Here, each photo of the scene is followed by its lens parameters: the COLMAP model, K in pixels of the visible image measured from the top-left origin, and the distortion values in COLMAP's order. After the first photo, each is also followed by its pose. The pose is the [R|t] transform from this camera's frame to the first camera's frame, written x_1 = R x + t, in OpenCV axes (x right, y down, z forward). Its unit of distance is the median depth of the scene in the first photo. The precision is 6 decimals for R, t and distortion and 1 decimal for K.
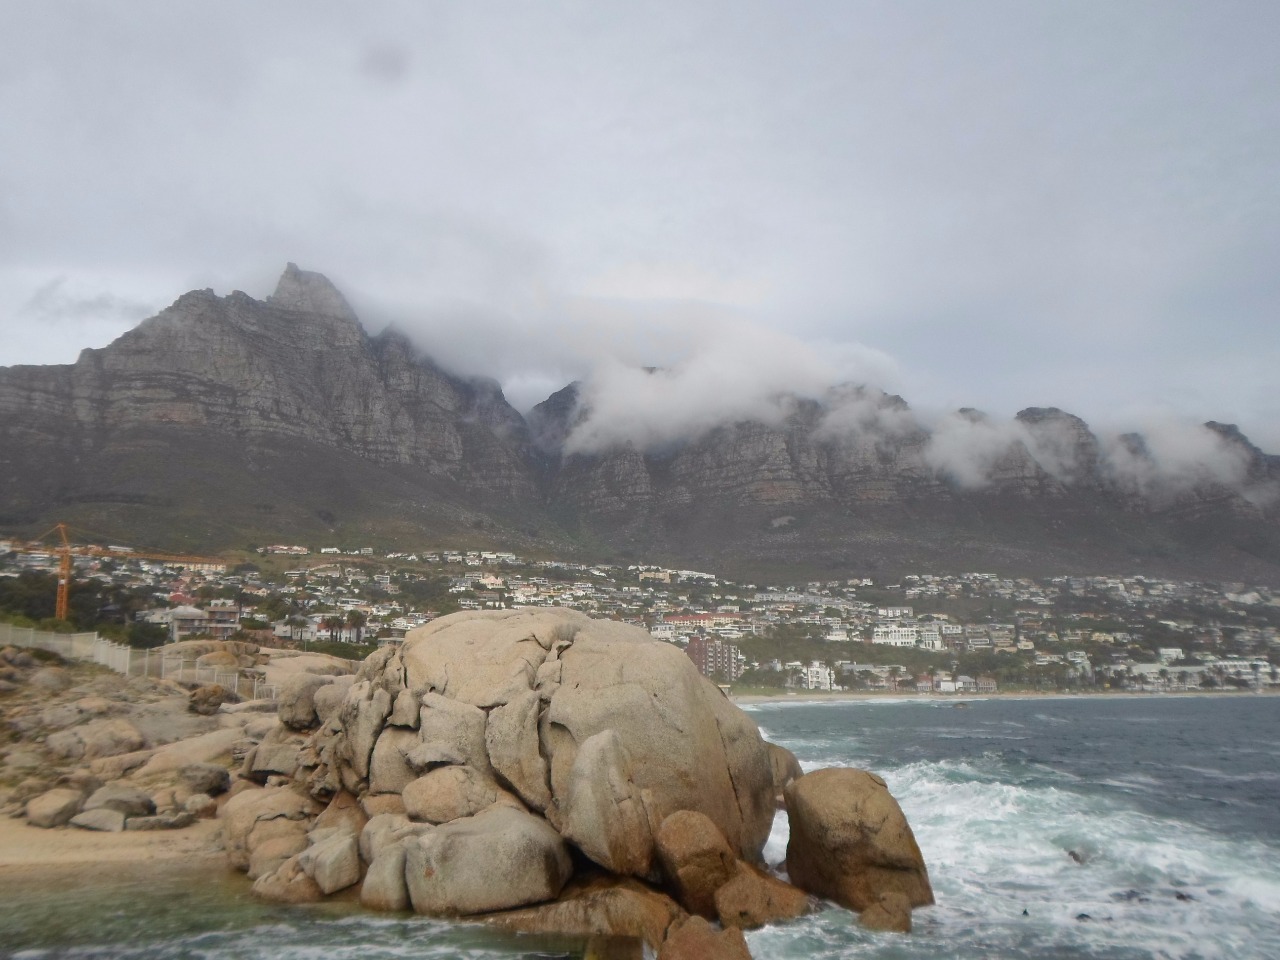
lens RADIAL K [[1182.6, 0, 640.0], [0, 1182.6, 480.0], [0, 0, 1]] dist [-0.028936, -0.016190]
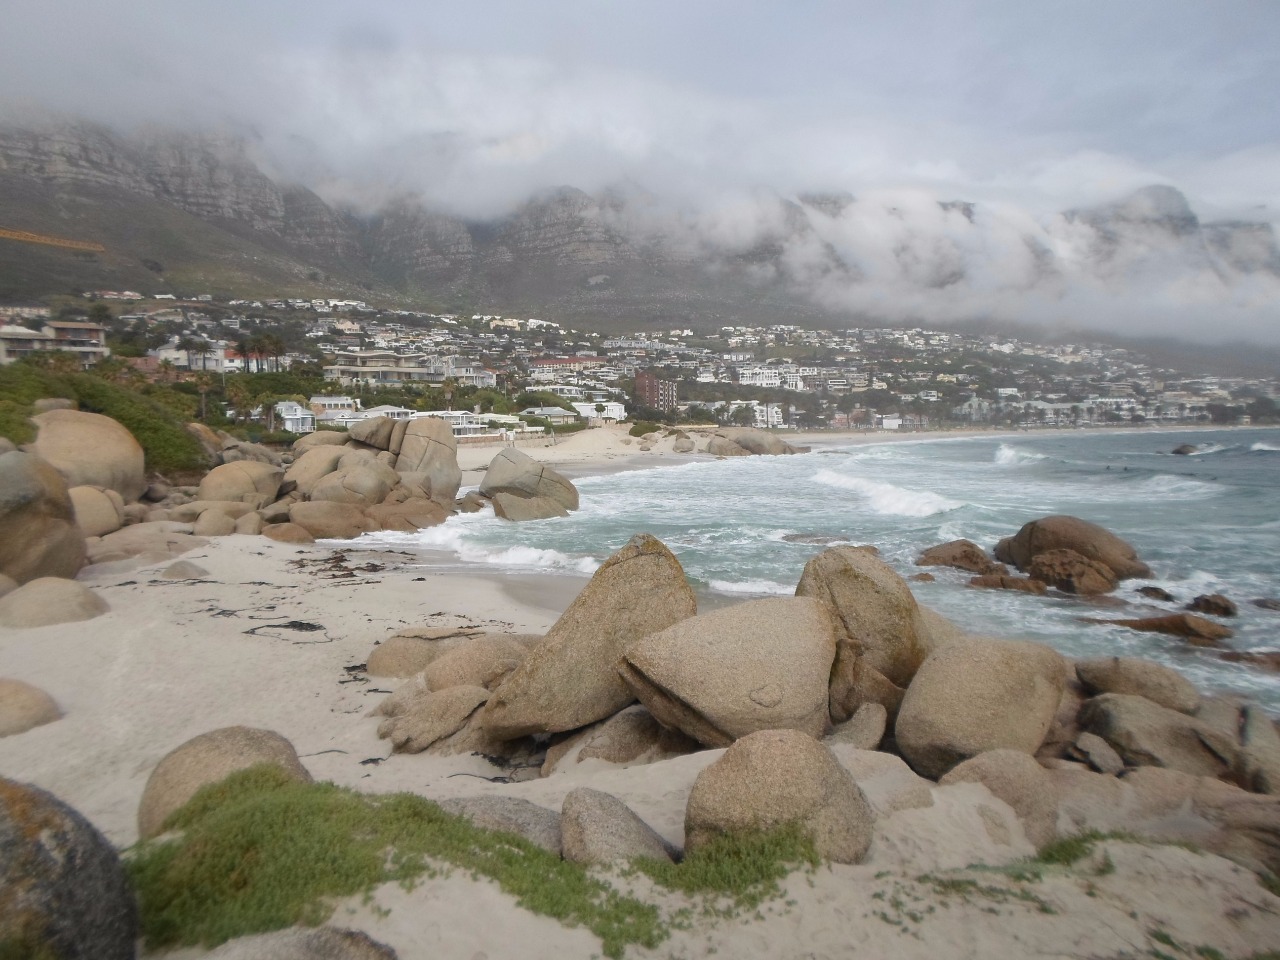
lens RADIAL K [[961.0, 0, 640.0], [0, 961.0, 480.0], [0, 0, 1]] dist [-0.002481, -0.009041]
pose [[0.976801, -0.027922, 0.212321, -0.050717], [-0.020771, 0.974436, 0.223703, 0.021210], [-0.213140, -0.222923, 0.951250, 0.124787]]
